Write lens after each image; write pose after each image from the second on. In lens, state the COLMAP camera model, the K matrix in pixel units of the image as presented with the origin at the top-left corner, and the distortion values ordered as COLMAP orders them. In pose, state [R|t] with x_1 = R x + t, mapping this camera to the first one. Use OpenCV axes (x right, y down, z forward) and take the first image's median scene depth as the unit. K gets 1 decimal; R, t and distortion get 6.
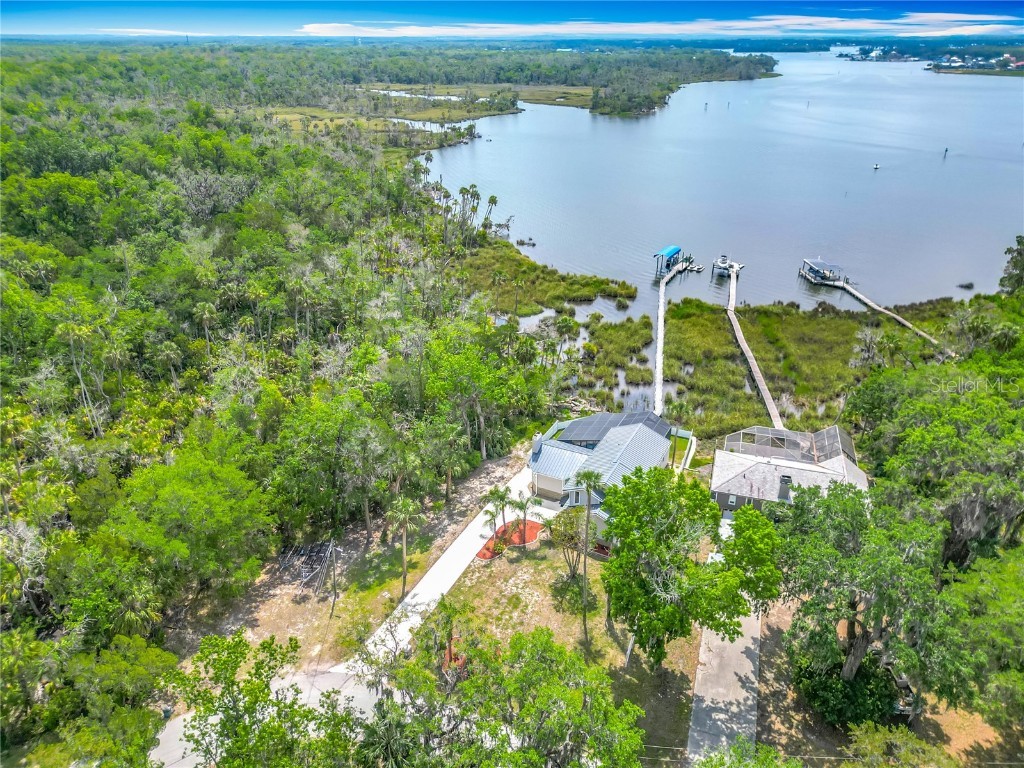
lens RADIAL K [[713.8, 0, 507.1], [0, 713.8, 397.9], [0, 0, 1]] dist [0.062026, -0.058706]
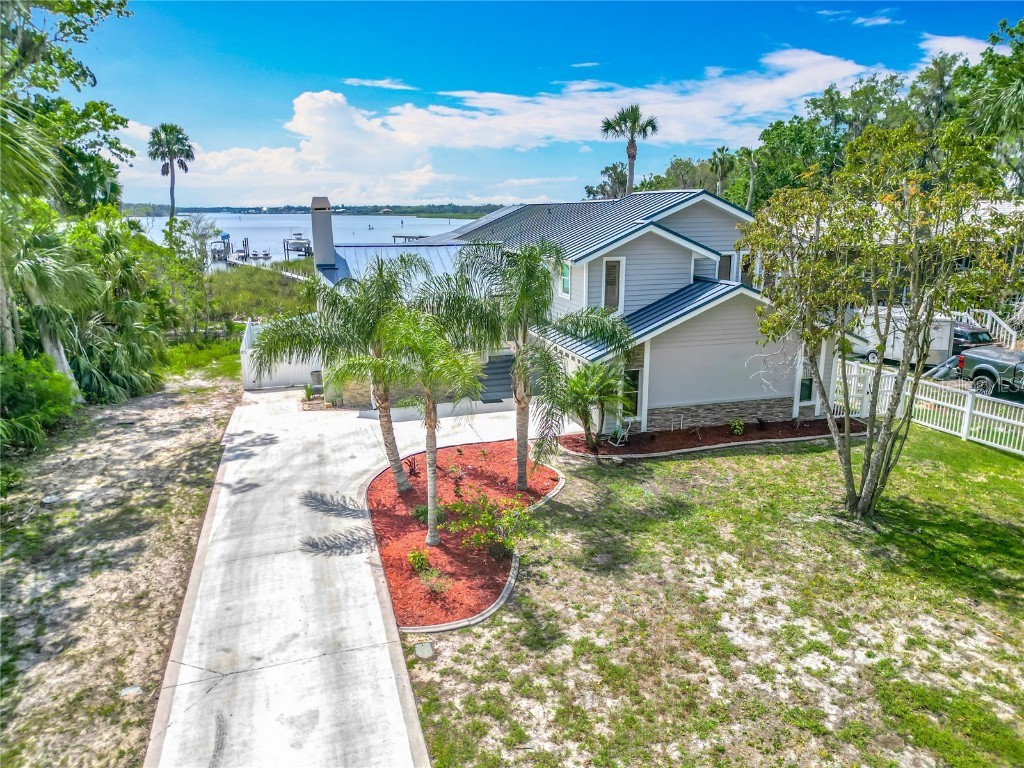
lens RADIAL K [[728.4, 0, 512.0], [0, 728.4, 384.0], [0, 0, 1]] dist [0.065793, -0.060313]
pose [[0.726568, -0.166037, 0.666732, -0.051917], [0.309143, 0.945594, -0.101404, 0.084589], [-0.613620, 0.279792, 0.738367, 0.370644]]
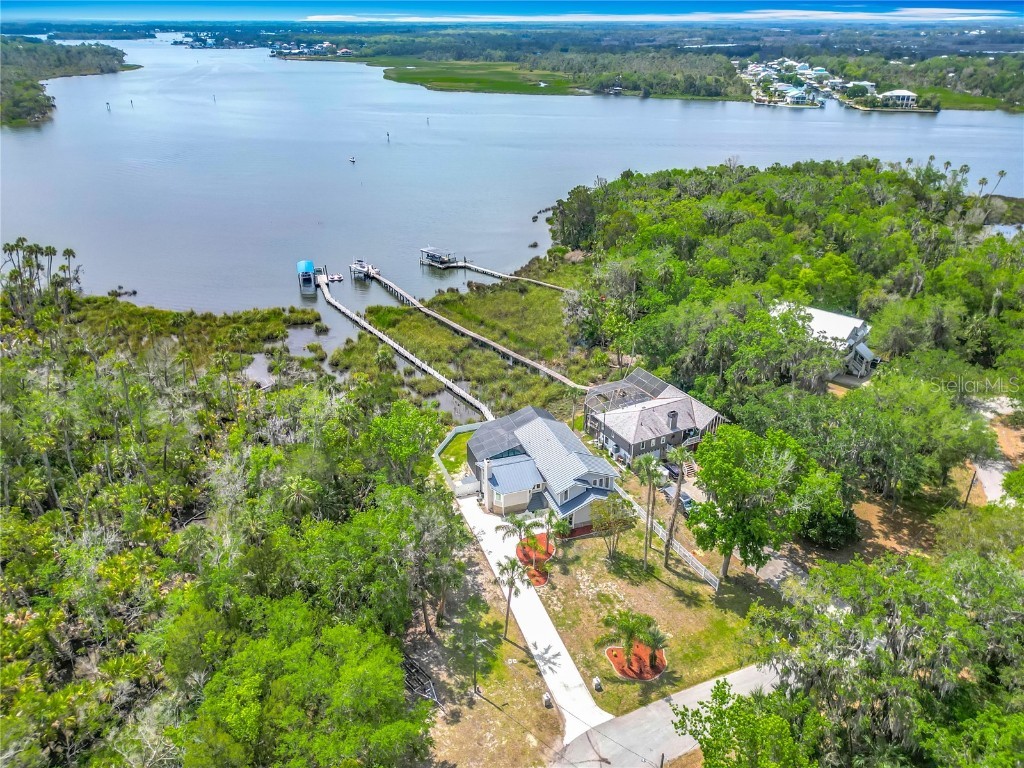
lens RADIAL K [[728.4, 0, 512.0], [0, 728.4, 384.0], [0, 0, 1]] dist [0.065793, -0.060313]
pose [[0.696572, -0.316414, 0.643949, -0.281391], [0.321545, 0.939999, 0.114062, -0.079001], [-0.641402, 0.127606, 0.756518, 0.079953]]
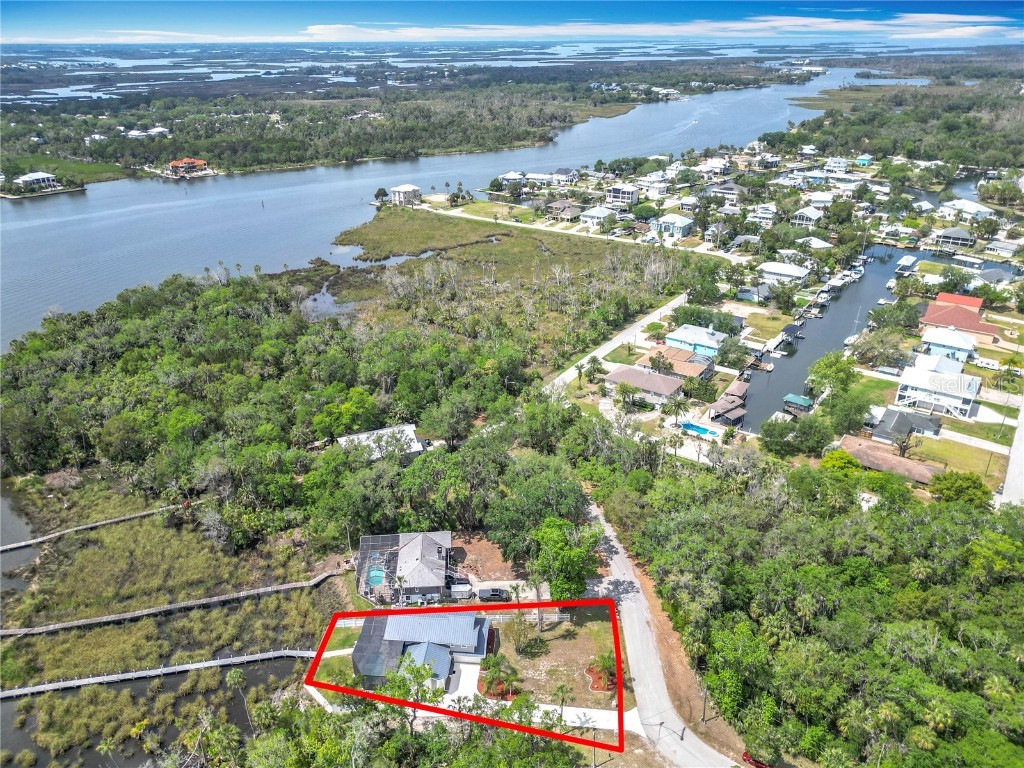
lens RADIAL K [[728.4, 0, 512.0], [0, 728.4, 384.0], [0, 0, 1]] dist [0.065793, -0.060313]
pose [[-0.364684, -0.392720, 0.844261, -0.459381], [0.422931, 0.737914, 0.525939, -0.466697], [-0.829539, 0.548866, -0.103011, 0.352340]]
